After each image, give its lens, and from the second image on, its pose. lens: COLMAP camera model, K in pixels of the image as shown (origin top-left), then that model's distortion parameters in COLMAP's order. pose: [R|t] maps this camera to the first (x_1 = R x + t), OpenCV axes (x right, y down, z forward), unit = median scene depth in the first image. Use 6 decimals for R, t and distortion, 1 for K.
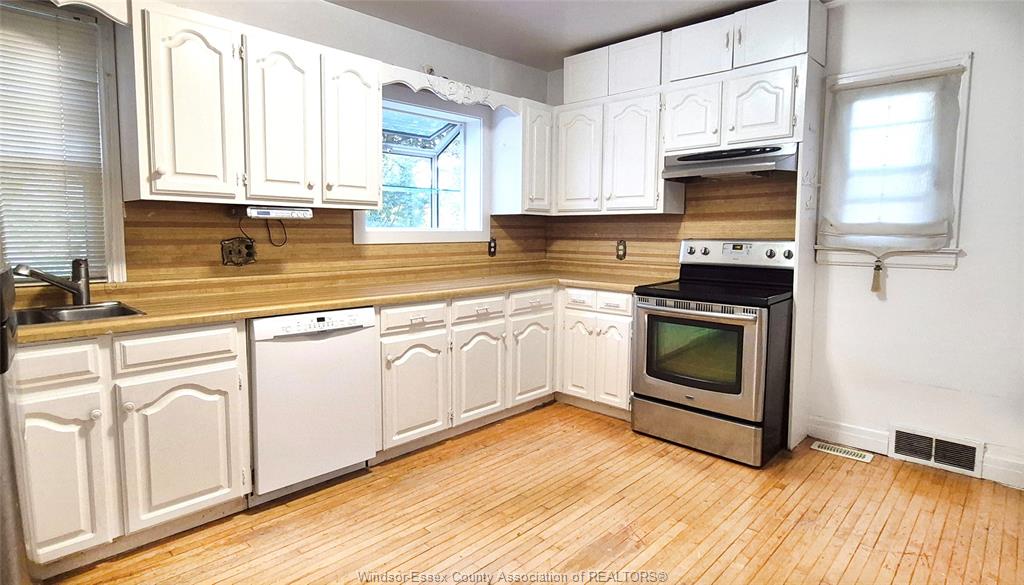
lens RADIAL K [[524.8, 0, 511.4], [0, 524.8, 275.3], [0, 0, 1]] dist [0.002125, 0.000570]
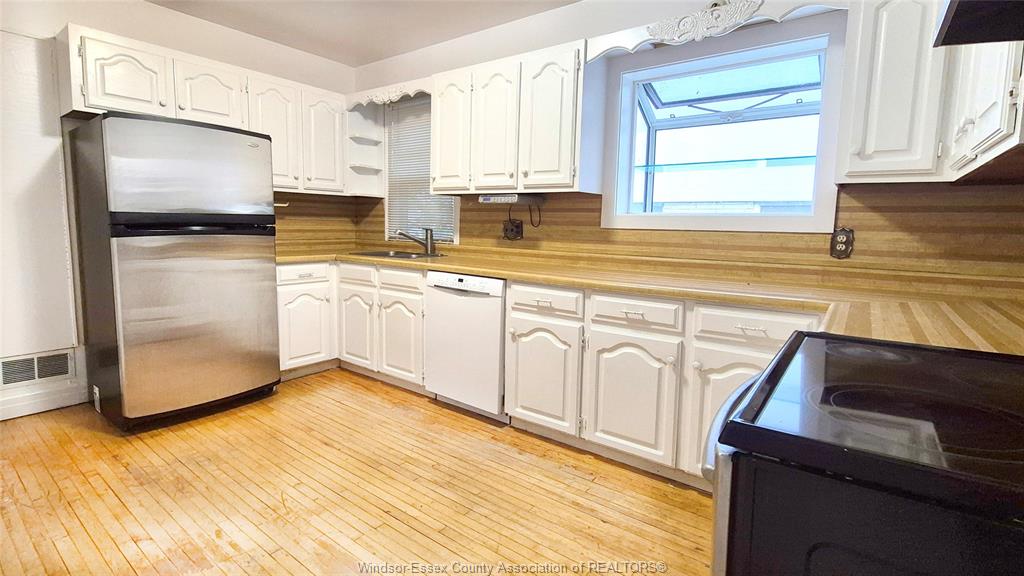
lens RADIAL K [[478.4, 0, 510.1], [0, 478.4, 271.4], [0, 0, 1]] dist [0.000091, 0.000091]
pose [[0.123917, 0.094803, -0.987753, 0.670152], [-0.105116, 0.991079, 0.081935, -0.038041], [0.986709, 0.093675, 0.132777, 0.806483]]
